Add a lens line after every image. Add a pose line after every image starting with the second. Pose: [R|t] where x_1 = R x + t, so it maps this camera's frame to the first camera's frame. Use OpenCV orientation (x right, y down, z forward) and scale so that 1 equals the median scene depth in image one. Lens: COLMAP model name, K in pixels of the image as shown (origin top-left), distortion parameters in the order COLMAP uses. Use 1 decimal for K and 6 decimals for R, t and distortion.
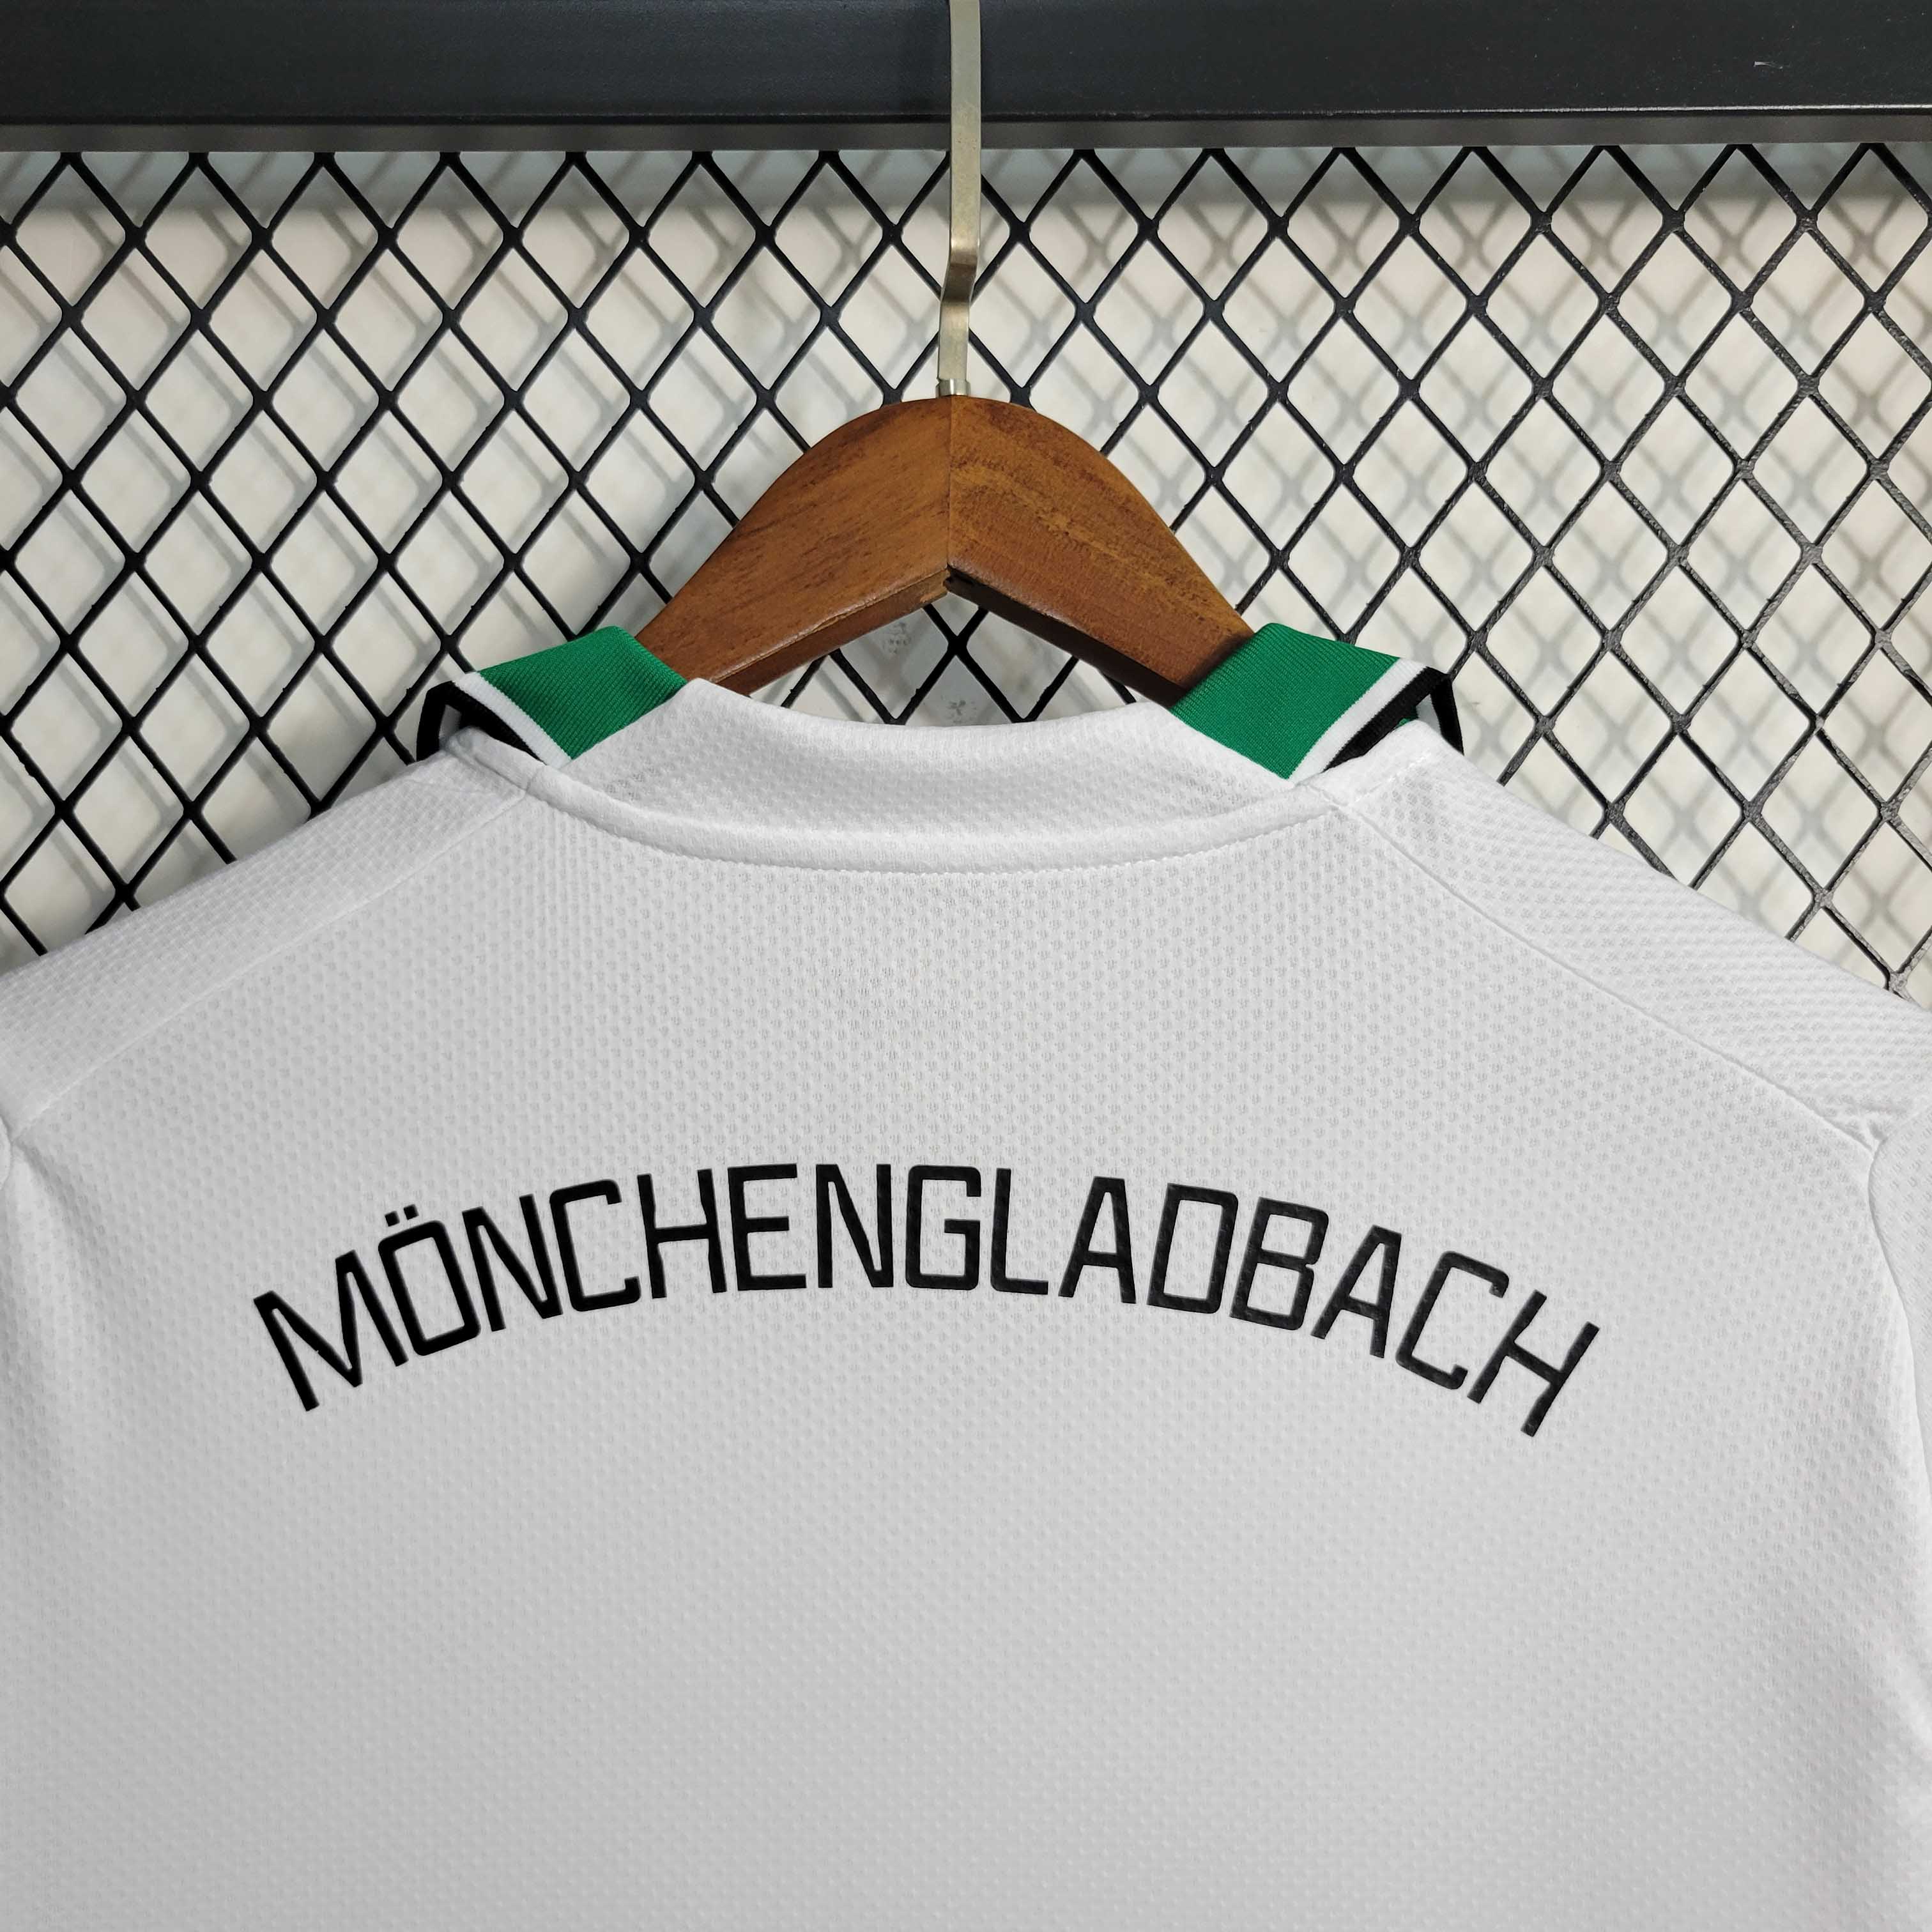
lens RADIAL K [[1971.7, 0, 965.2], [0, 1971.7, 952.8], [0, 0, 1]] dist [0.008046, 0.000000]
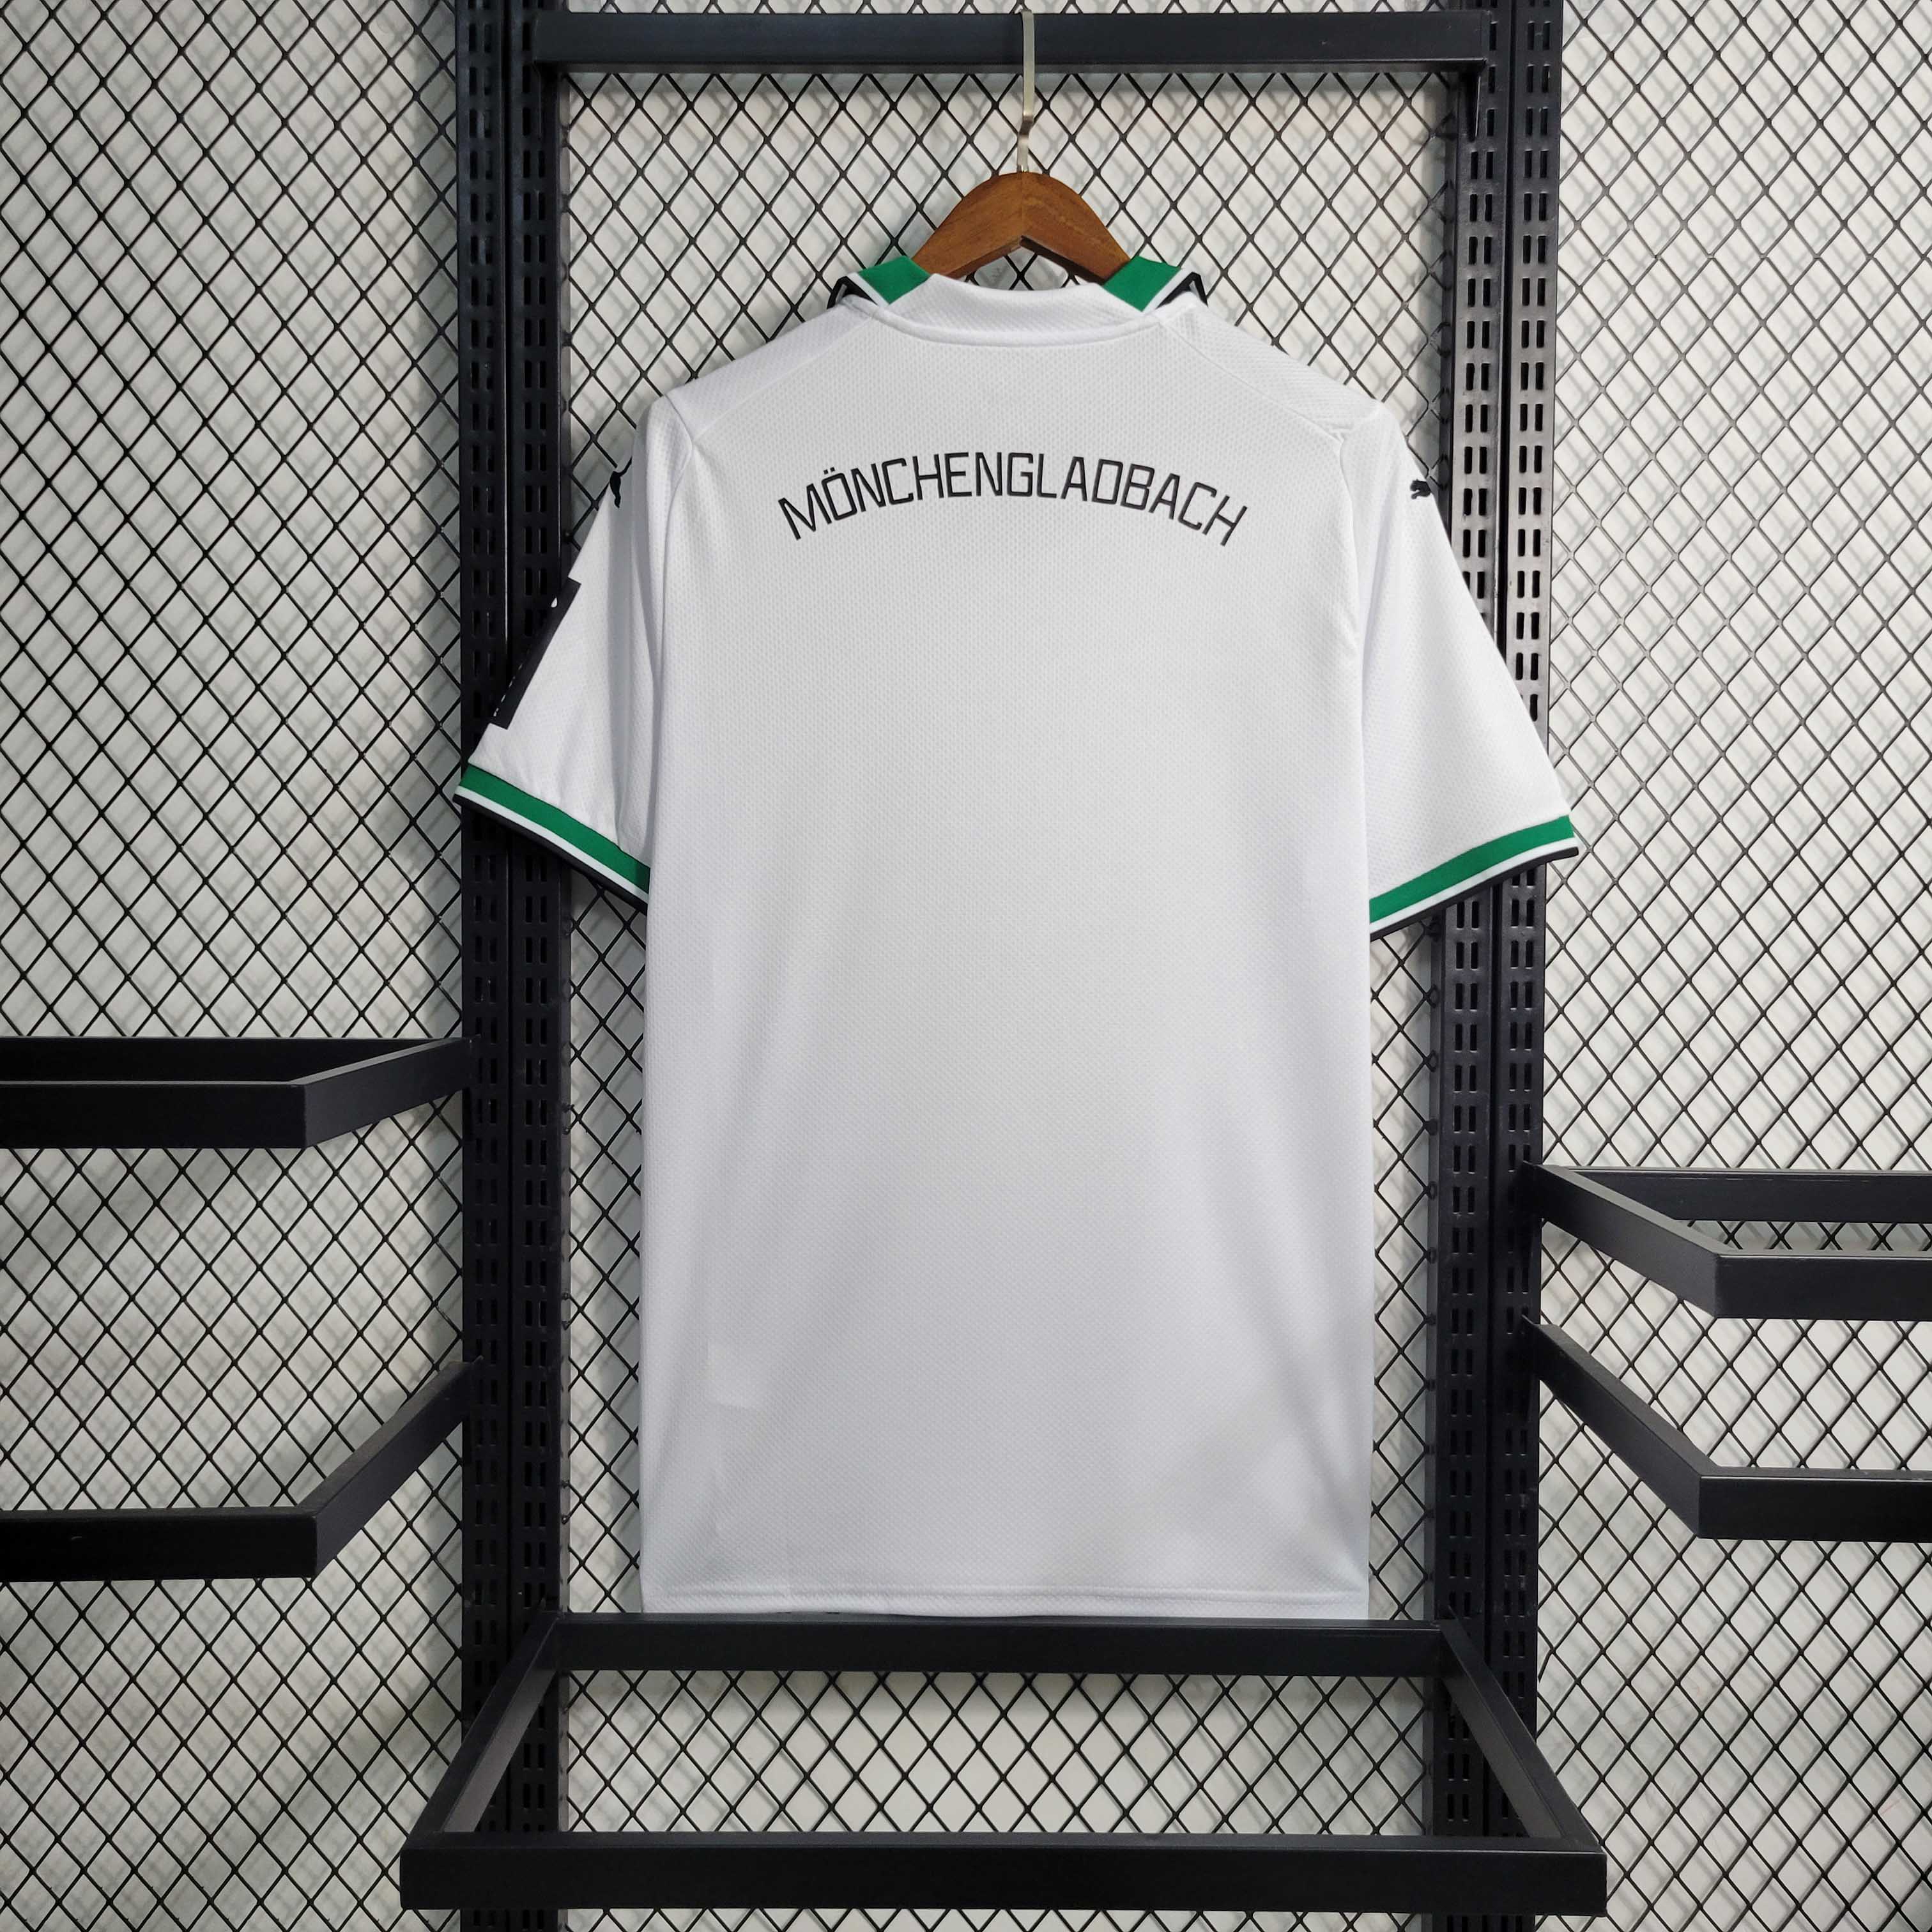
lens RADIAL K [[1971.7, 0, 952.3], [0, 1971.7, 979.8], [0, 0, 1]] dist [0.008046, 0.000000]
pose [[0.999988, 0.001571, 0.004660, -0.104808], [-0.002044, 0.994653, 0.103256, 0.493612], [-0.004473, -0.103265, 0.994644, -1.650176]]
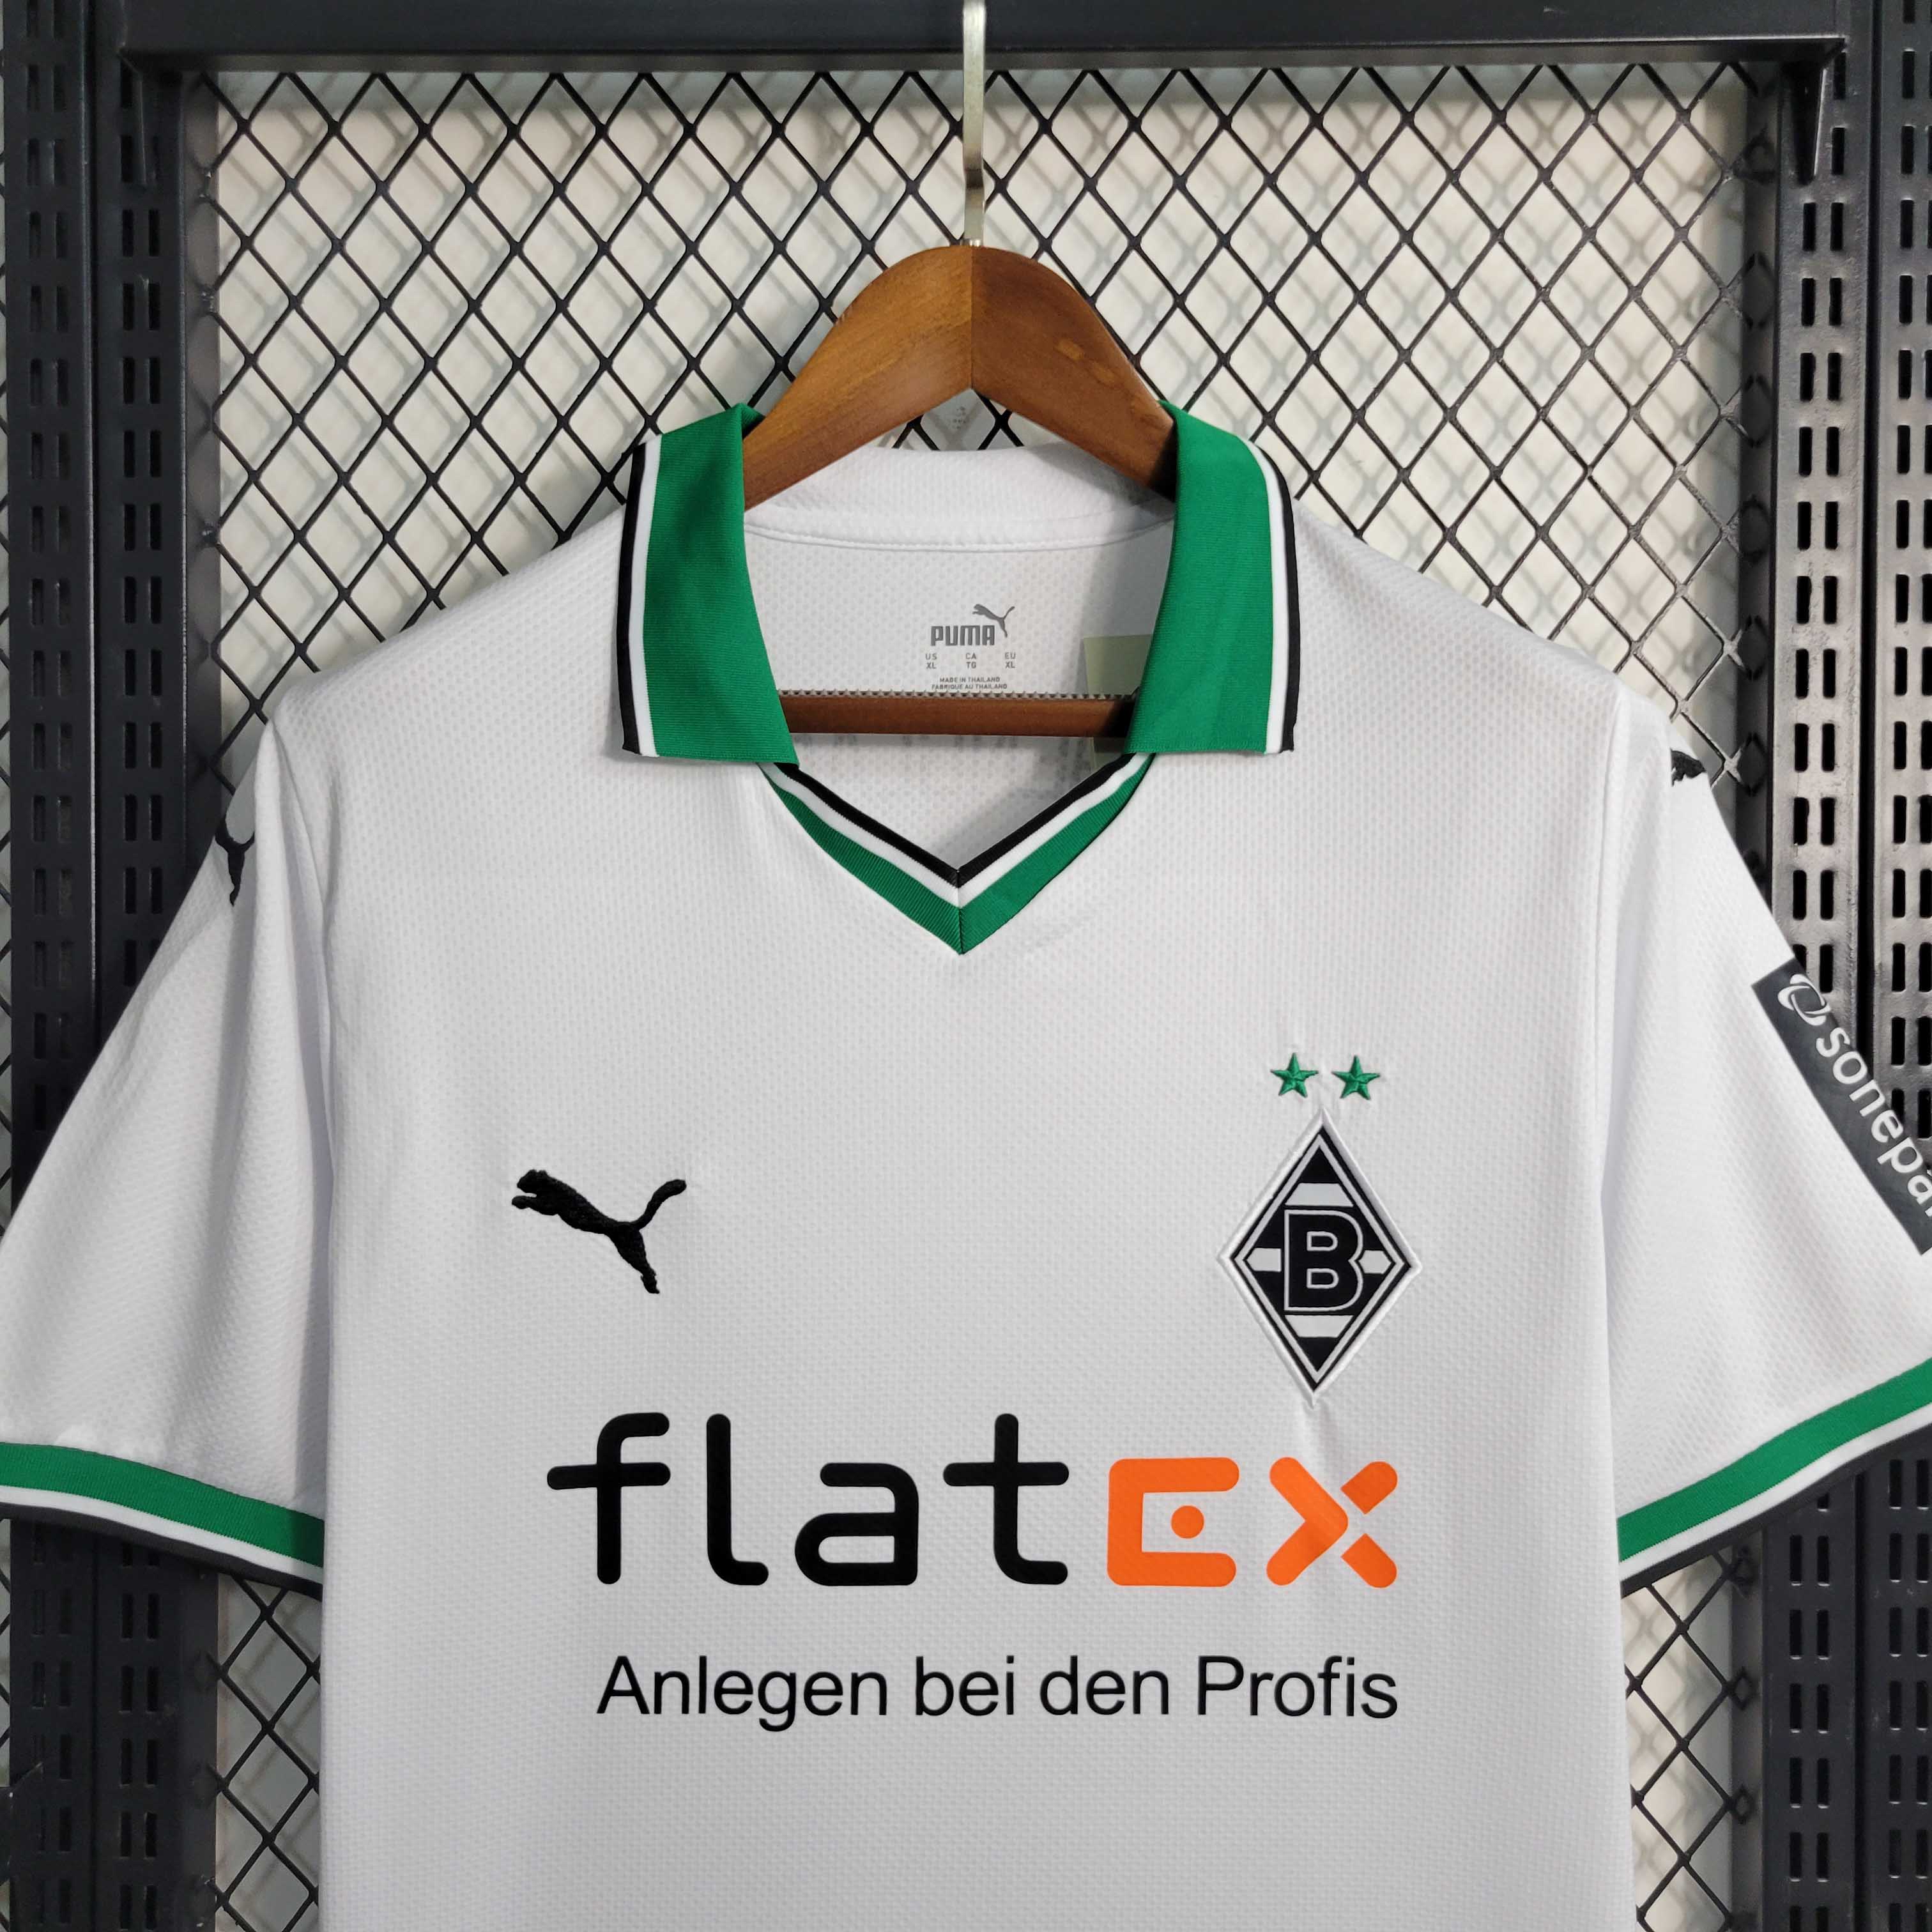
lens RADIAL K [[1971.7, 0, 956.4], [0, 1971.7, 962.7], [0, 0, 1]] dist [0.008046, 0.000000]
pose [[0.999992, -0.001712, -0.003480, -0.033732], [0.001976, 0.996986, 0.077555, 0.131711], [0.003337, -0.077561, 0.996982, -0.487934]]
